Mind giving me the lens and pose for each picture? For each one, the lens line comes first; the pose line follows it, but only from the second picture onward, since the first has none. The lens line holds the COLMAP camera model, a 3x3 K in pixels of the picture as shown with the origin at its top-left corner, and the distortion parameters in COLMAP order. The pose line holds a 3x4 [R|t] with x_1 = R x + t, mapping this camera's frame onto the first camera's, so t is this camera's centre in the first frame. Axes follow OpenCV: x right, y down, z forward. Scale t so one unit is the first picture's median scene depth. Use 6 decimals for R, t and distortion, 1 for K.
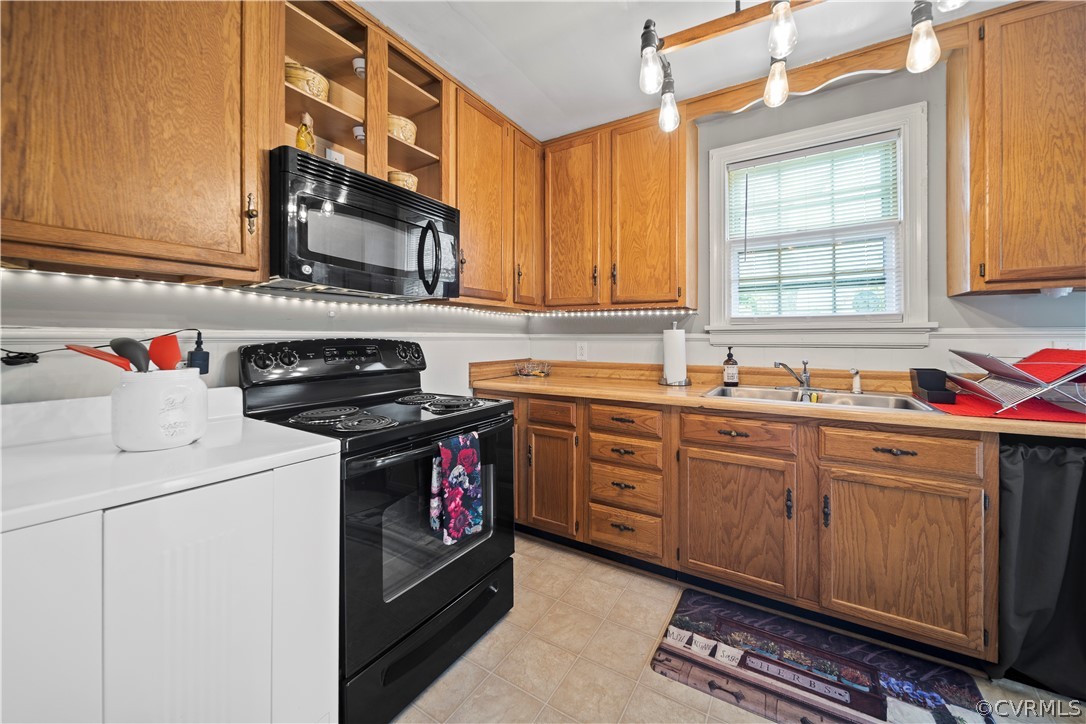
lens RADIAL K [[404.7, 0, 557.8], [0, 404.7, 336.8], [0, 0, 1]] dist [-0.001489, -0.000793]
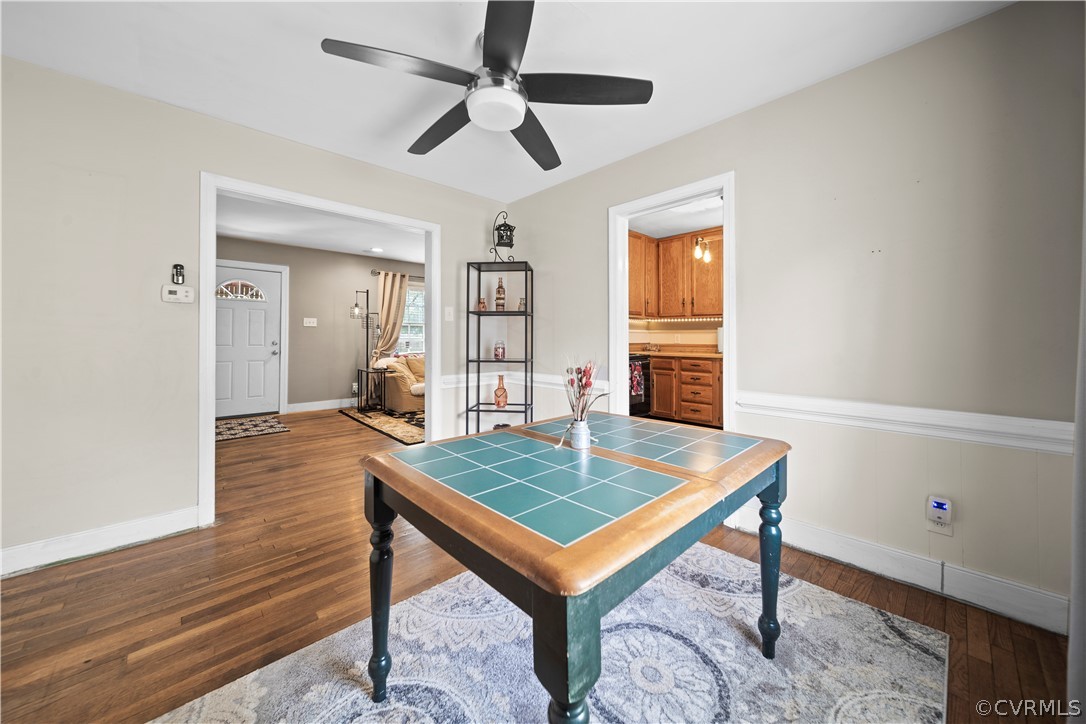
lens RADIAL K [[390.8, 0, 544.4], [0, 390.8, 335.7], [0, 0, 1]] dist [0.000216, 0.000017]
pose [[0.964783, -0.000566, -0.263046, -0.101818], [-0.000336, 0.999994, -0.003386, 0.042531], [0.263047, 0.003355, 0.964777, -1.591731]]
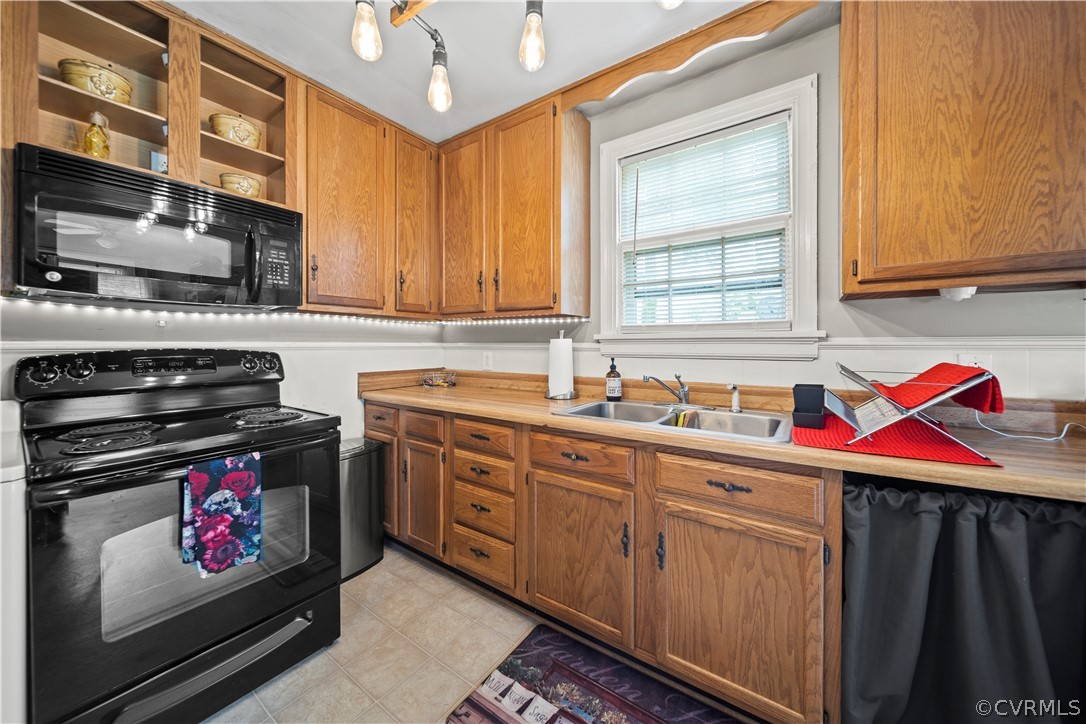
lens RADIAL K [[386.5, 0, 547.2], [0, 386.5, 344.8], [0, 0, 1]] dist [-0.002360, -0.000215]
pose [[0.997537, 0.000205, -0.070140, 0.410609], [0.000090, 0.999991, 0.004206, -0.009656], [0.070140, -0.004202, 0.997528, 0.142411]]
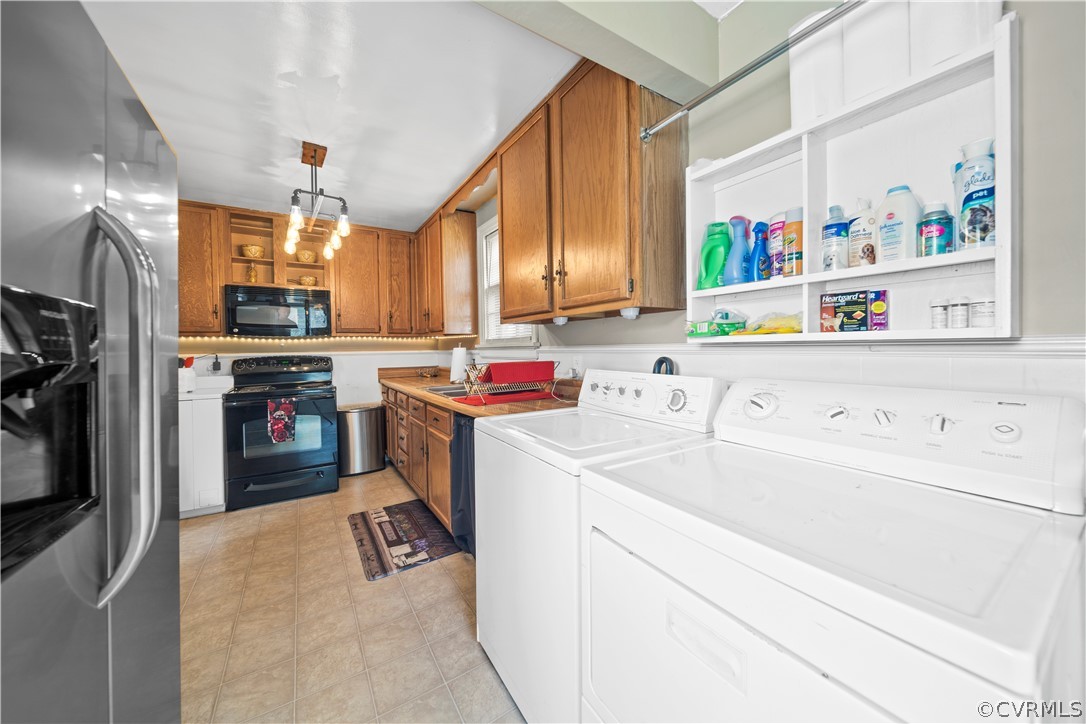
lens RADIAL K [[384.3, 0, 547.7], [0, 384.3, 350.9], [0, 0, 1]] dist [-0.001775, -0.000230]
pose [[0.897142, -0.012146, -0.441576, 1.608808], [0.018894, 0.999762, 0.010887, -0.018084], [0.441338, -0.018110, 0.897158, -0.229954]]
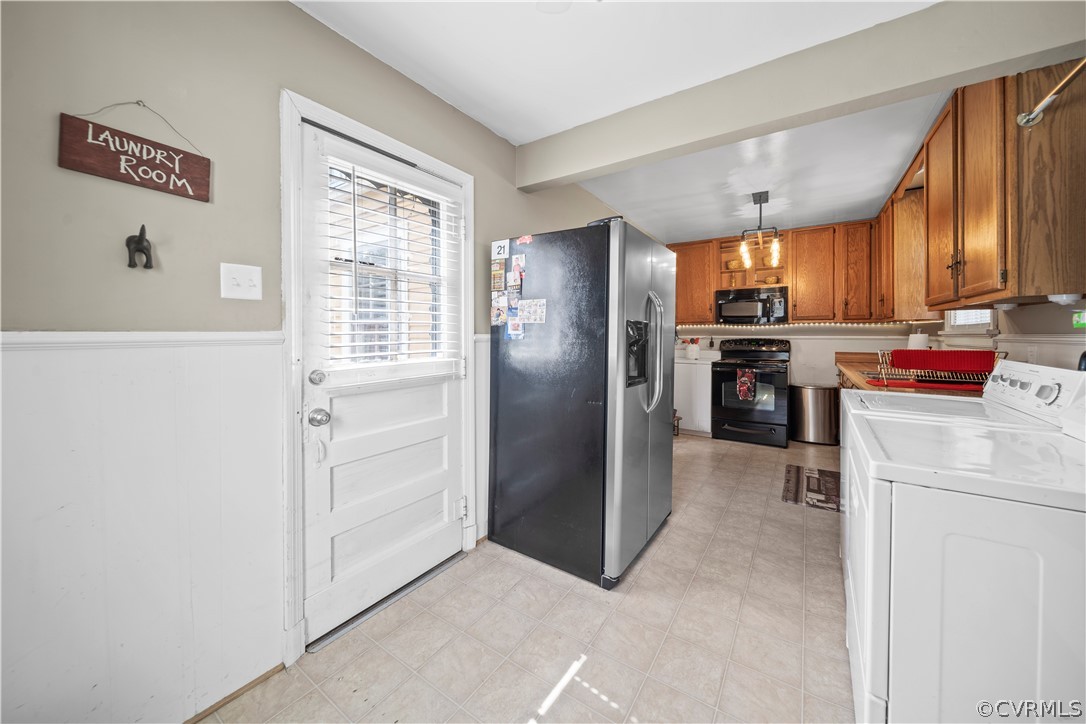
lens RADIAL K [[390.8, 0, 544.4], [0, 390.8, 335.7], [0, 0, 1]] dist [0.000216, 0.000017]
pose [[-0.051813, 0.000990, -0.998656, 2.276205], [0.004803, 0.999988, 0.000743, -0.023308], [0.998645, -0.004758, -0.051817, -0.350195]]
